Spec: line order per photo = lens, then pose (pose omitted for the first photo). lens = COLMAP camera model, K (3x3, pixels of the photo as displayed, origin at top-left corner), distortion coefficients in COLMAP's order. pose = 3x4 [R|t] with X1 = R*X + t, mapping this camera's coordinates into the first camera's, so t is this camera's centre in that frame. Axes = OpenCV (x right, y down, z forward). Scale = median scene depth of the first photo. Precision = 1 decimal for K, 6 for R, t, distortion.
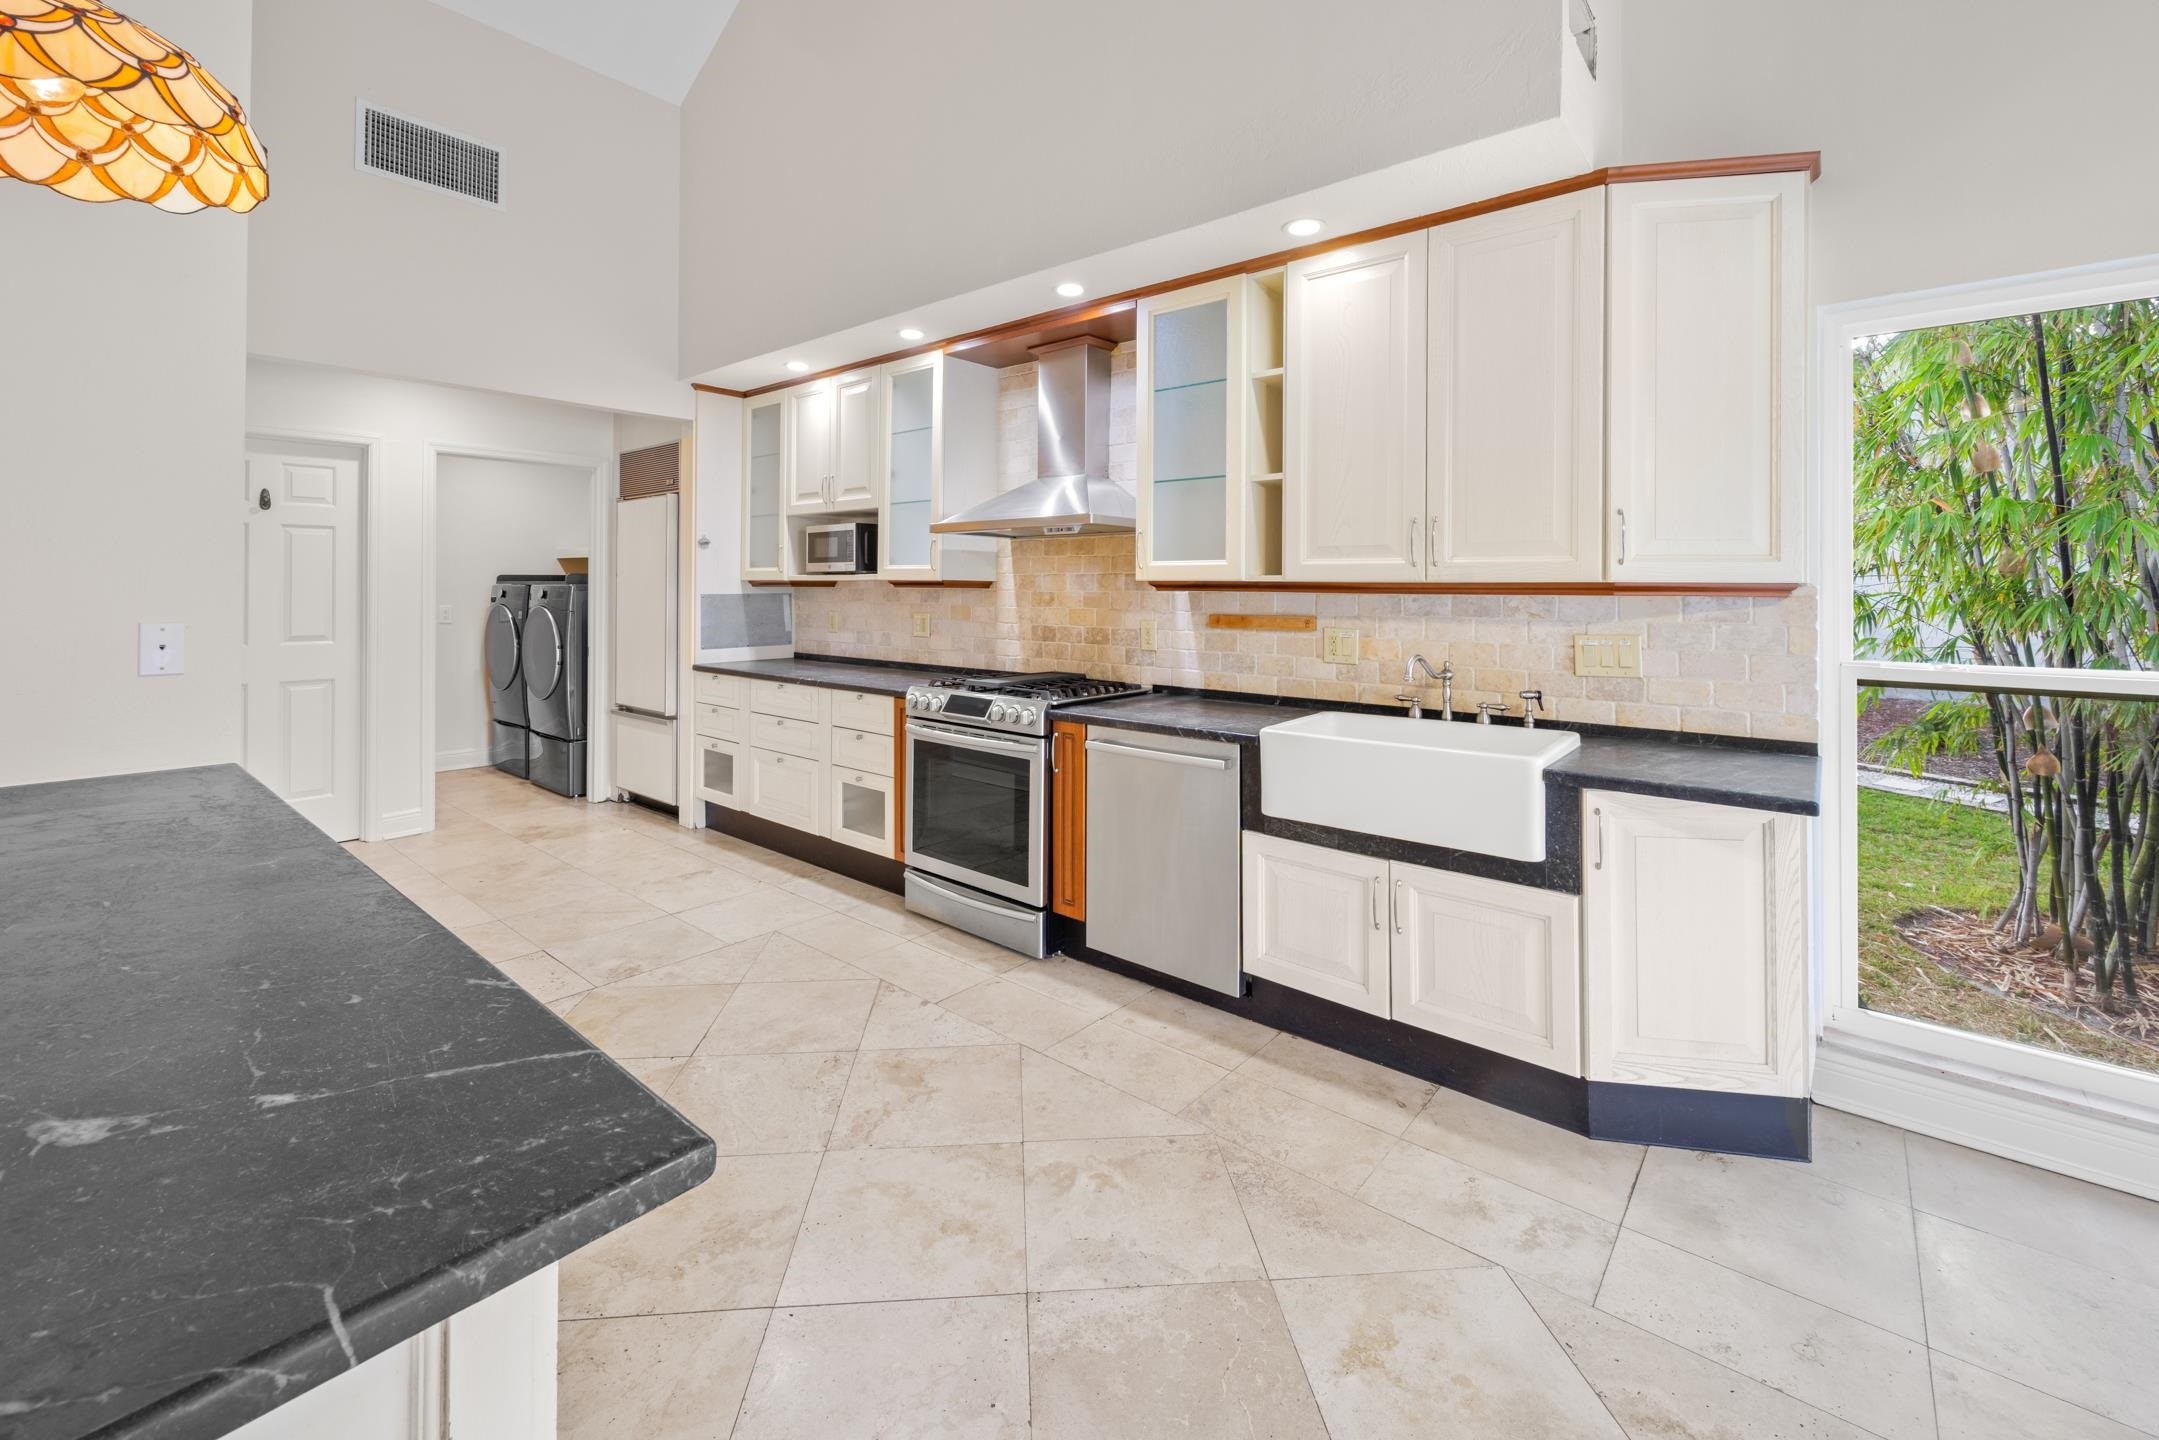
lens RADIAL K [[904.8, 0, 1086.4], [0, 904.8, 582.3], [0, 0, 1]] dist [0.001590, 0.000055]
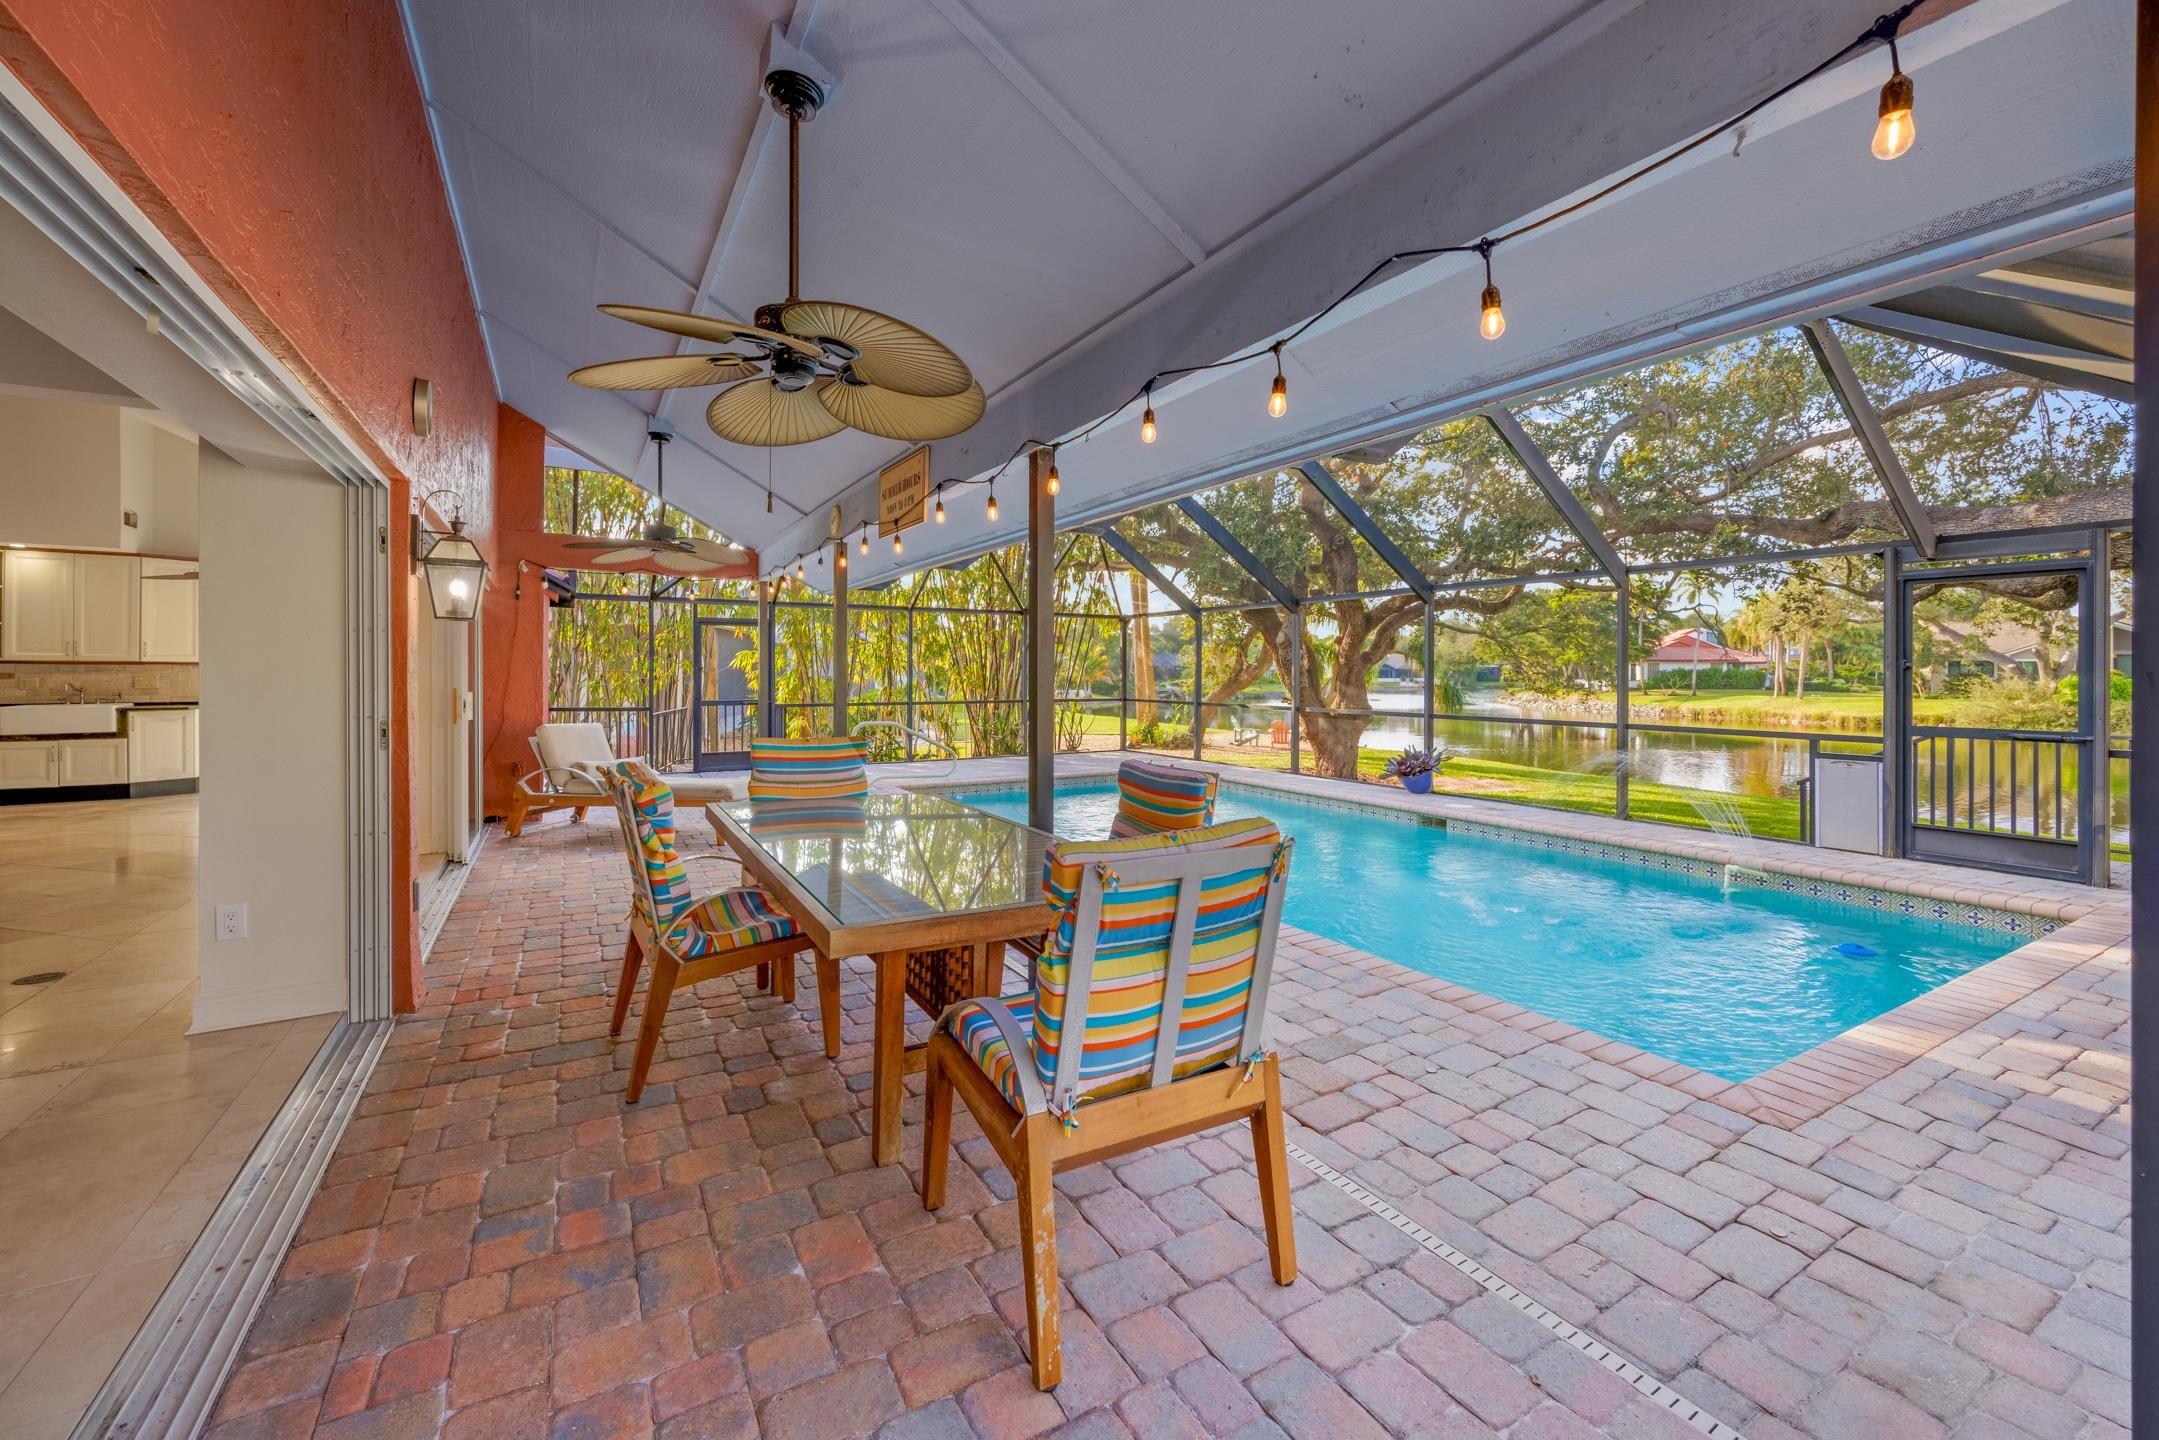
lens RADIAL K [[864.5, 0, 1075.7], [0, 864.5, 671.5], [0, 0, 1]] dist [-0.001706, 0.000294]
pose [[0.336646, -0.001333, 0.941630, -1.383025], [-0.005771, 0.999977, 0.003479, 0.007395], [-0.941614, -0.006606, 0.336631, -3.566996]]
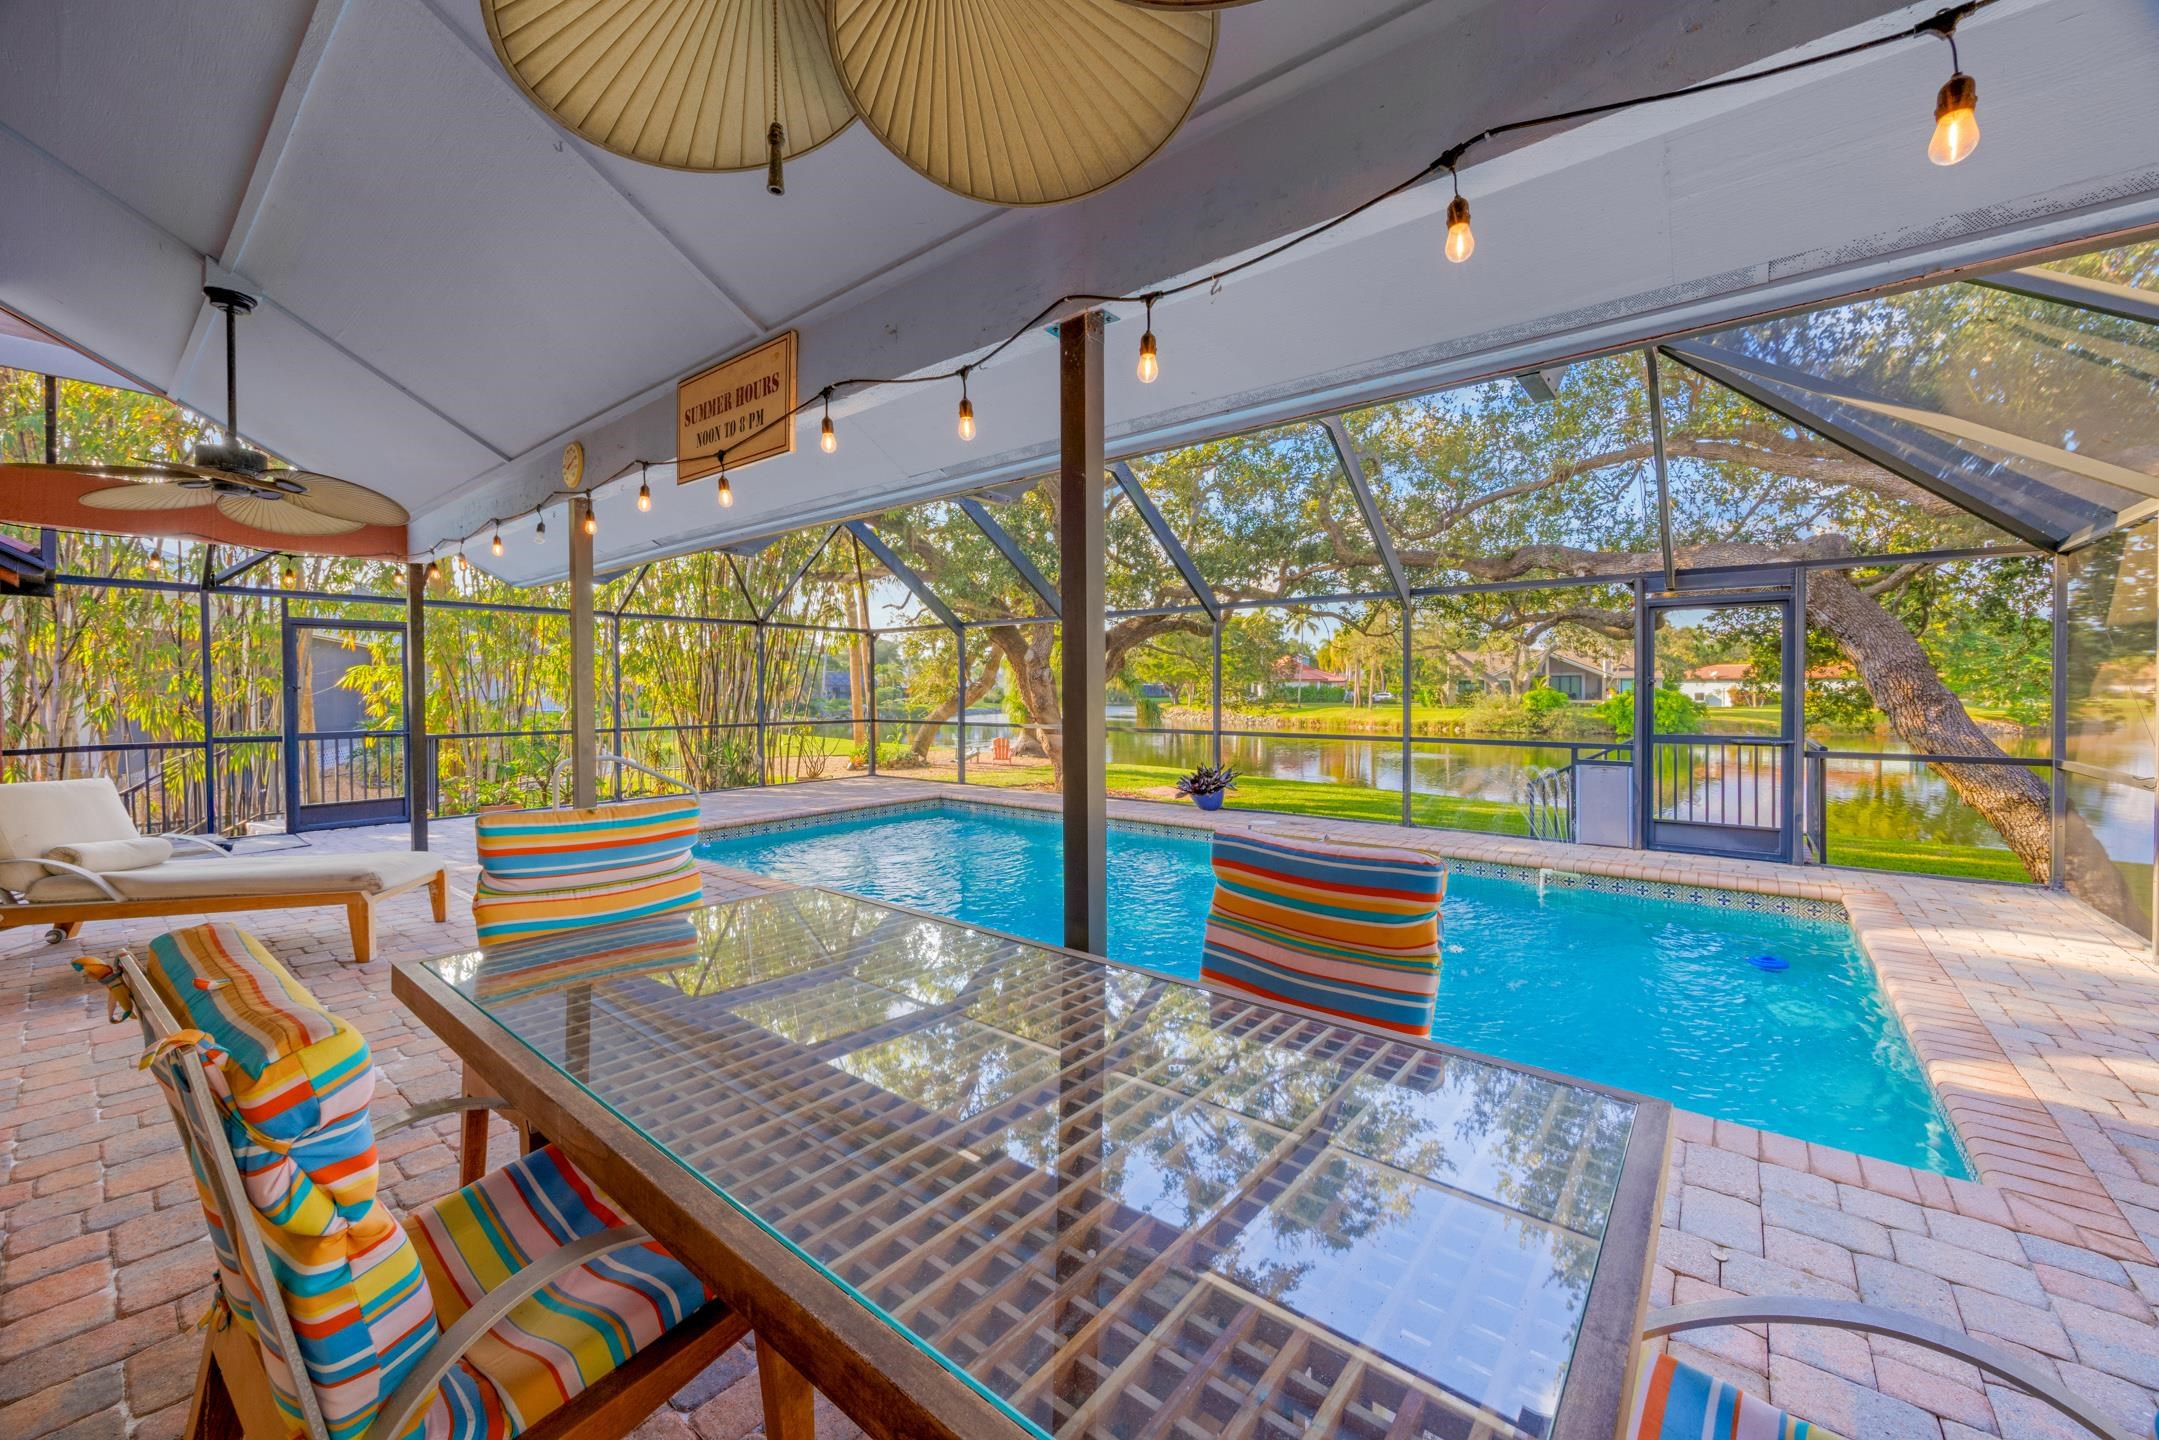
lens RADIAL K [[826.9, 0, 1083.7], [0, 826.9, 703.0], [0, 0, 1]] dist [-0.003236, -0.001283]
pose [[-0.022696, -0.017604, 0.999587, -0.933289], [-0.002282, 0.999843, 0.017556, 0.011771], [-0.999740, -0.001883, -0.022732, -3.072142]]
